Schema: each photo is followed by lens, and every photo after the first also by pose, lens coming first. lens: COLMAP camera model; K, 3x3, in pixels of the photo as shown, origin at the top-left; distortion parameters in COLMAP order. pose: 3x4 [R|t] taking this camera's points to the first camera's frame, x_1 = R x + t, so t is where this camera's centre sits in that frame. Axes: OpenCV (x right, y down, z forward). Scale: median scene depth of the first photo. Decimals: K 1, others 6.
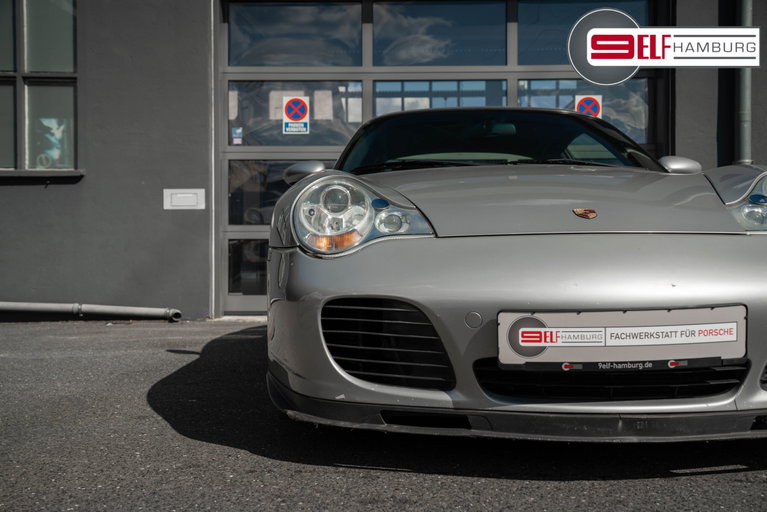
lens RADIAL K [[690.0, 0, 381.5], [0, 690.0, 255.7], [0, 0, 1]] dist [0.032204, 0.013097]
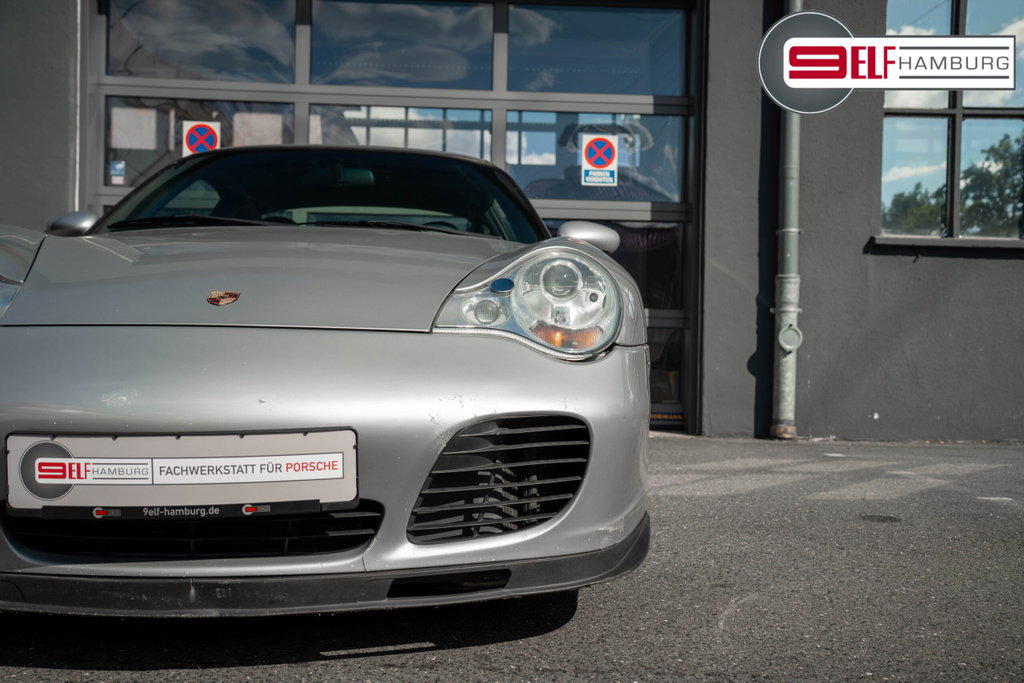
lens RADIAL K [[929.3, 0, 512.2], [0, 929.3, 343.9], [0, 0, 1]] dist [0.026378, 0.016330]
pose [[0.997718, 0.021980, 0.063844, 0.620519], [-0.022114, 0.999754, 0.001394, -0.024379], [-0.063797, -0.002803, 0.997959, 0.010323]]
